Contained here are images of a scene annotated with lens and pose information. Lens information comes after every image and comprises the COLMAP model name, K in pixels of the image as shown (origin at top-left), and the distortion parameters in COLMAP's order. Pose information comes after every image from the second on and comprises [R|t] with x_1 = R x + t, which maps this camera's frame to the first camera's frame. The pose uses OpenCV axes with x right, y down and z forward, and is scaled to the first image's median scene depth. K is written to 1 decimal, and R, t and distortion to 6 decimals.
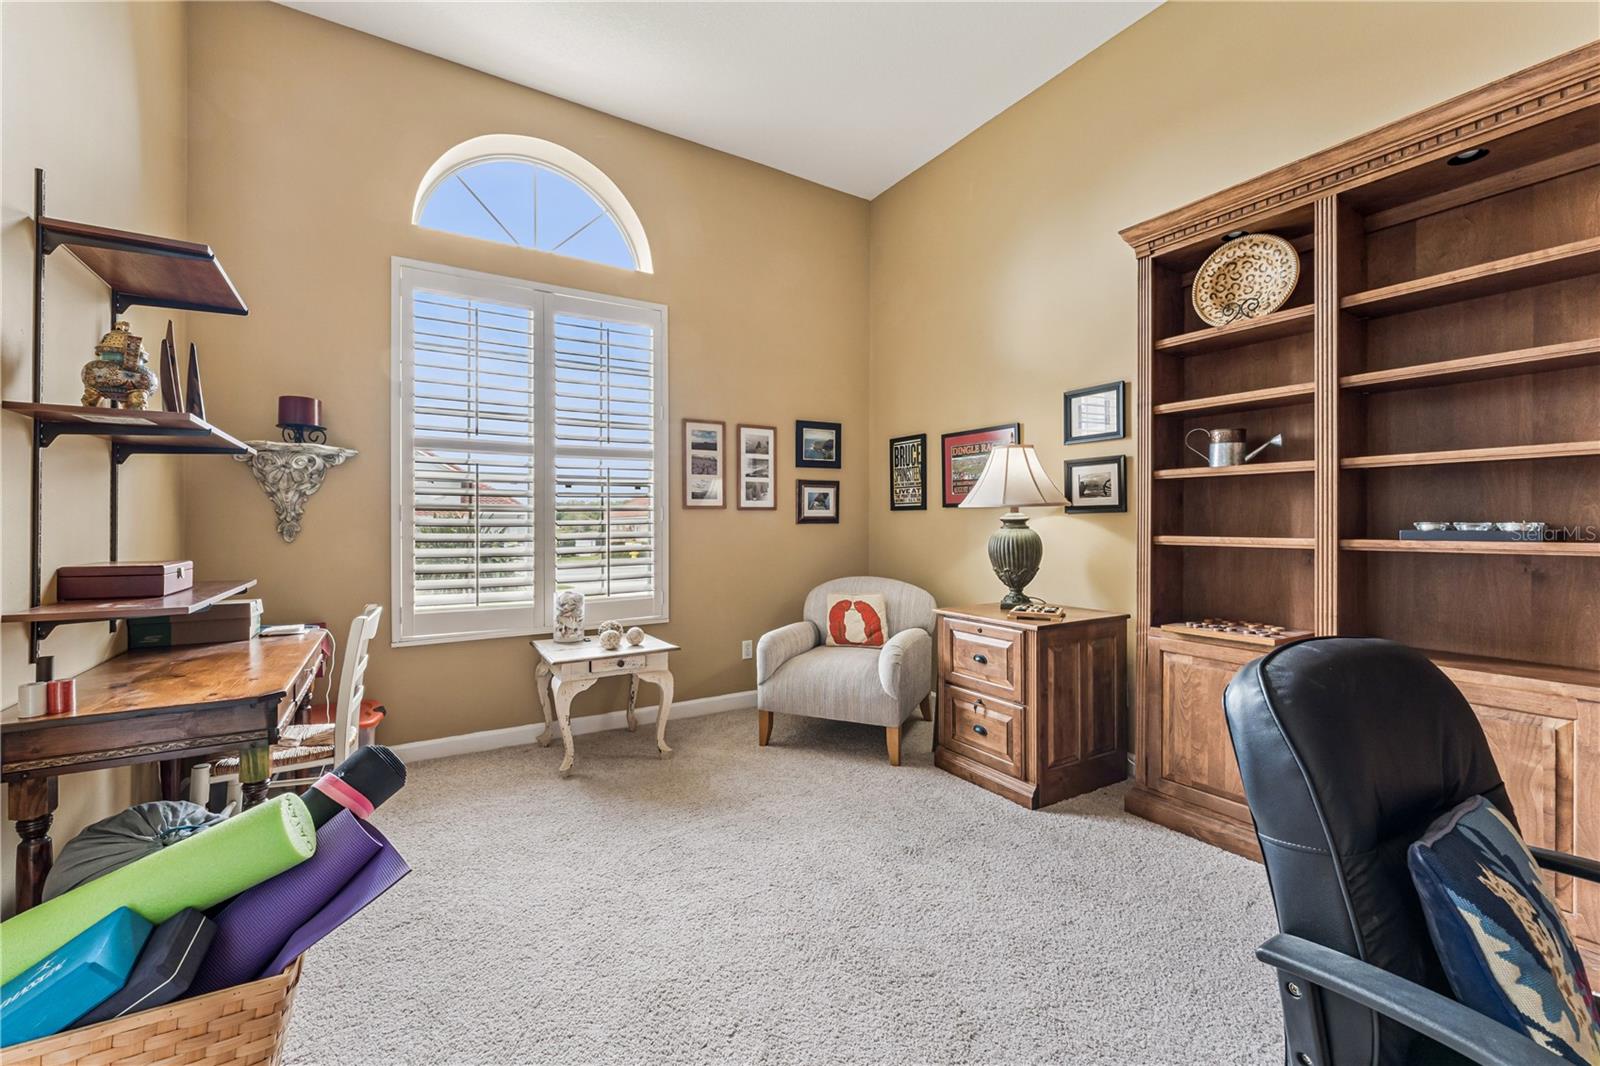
lens RADIAL K [[652.4, 0, 800.0], [0, 652.4, 533.0], [0, 0, 1]] dist [0.000298, 0.000017]
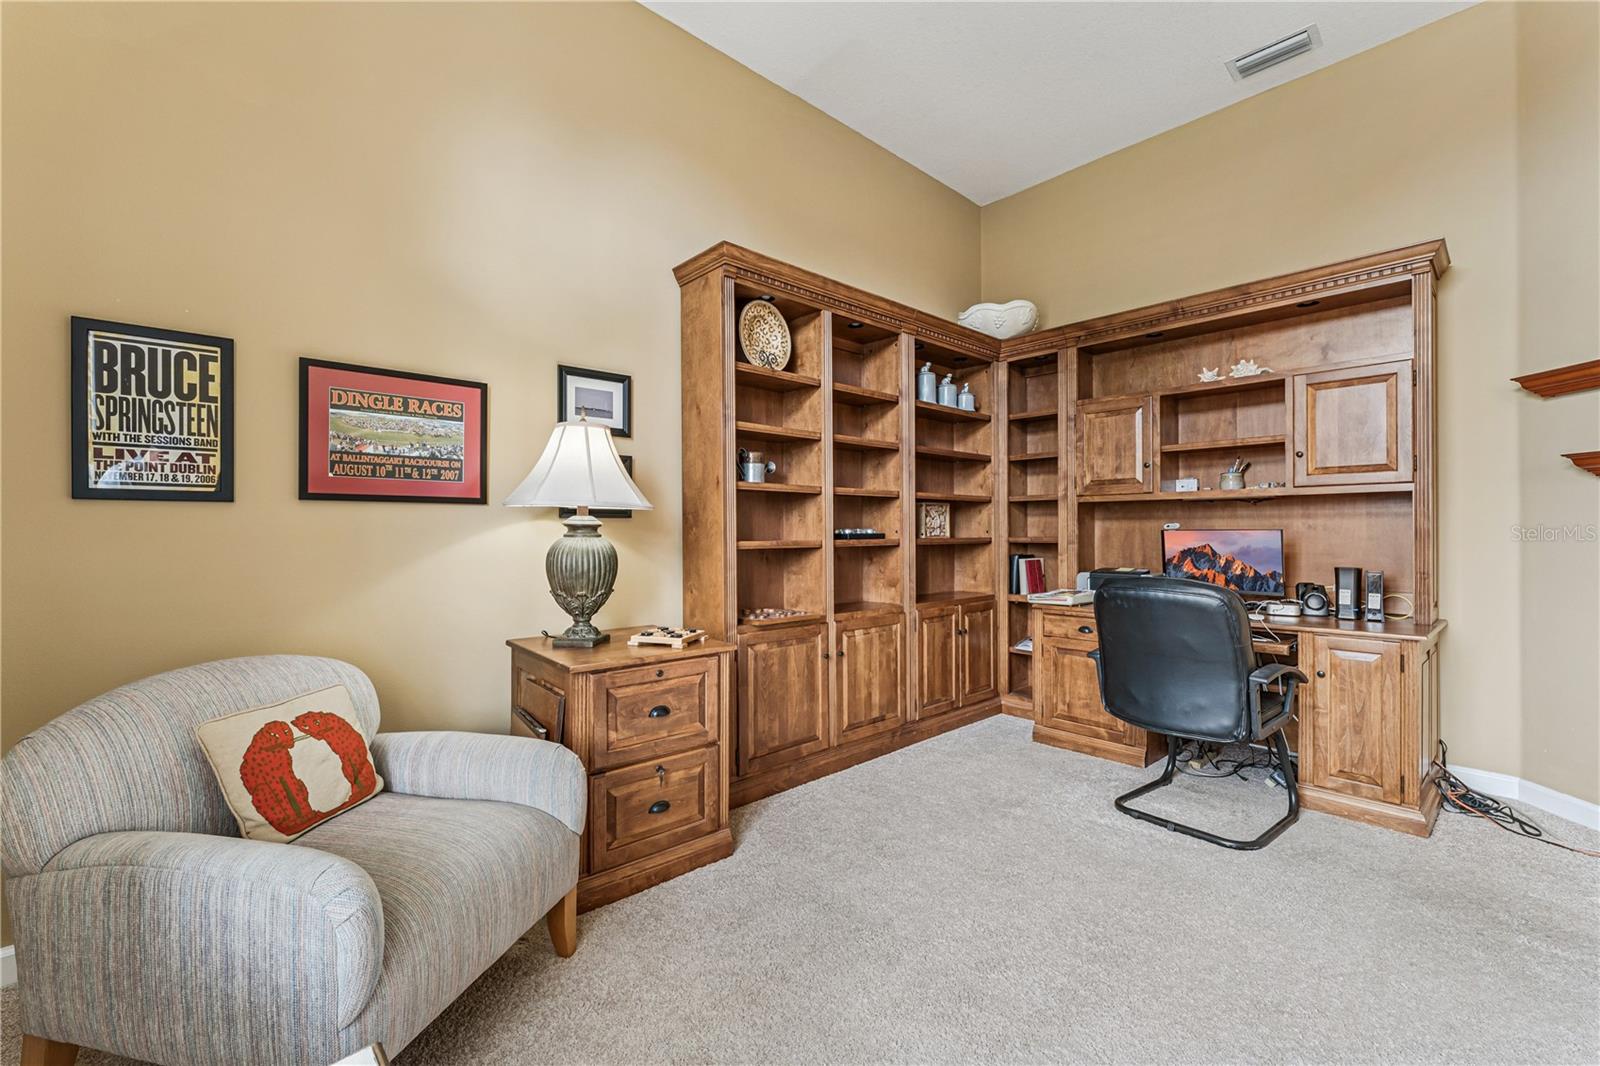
lens RADIAL K [[661.9, 0, 800.0], [0, 661.9, 533.0], [0, 0, 1]] dist [-0.000124, -0.000077]
pose [[-0.164409, -0.006405, 0.986371, -0.512929], [0.014748, 0.999851, 0.008951, -0.016245], [-0.986282, 0.016019, -0.164290, 0.997757]]
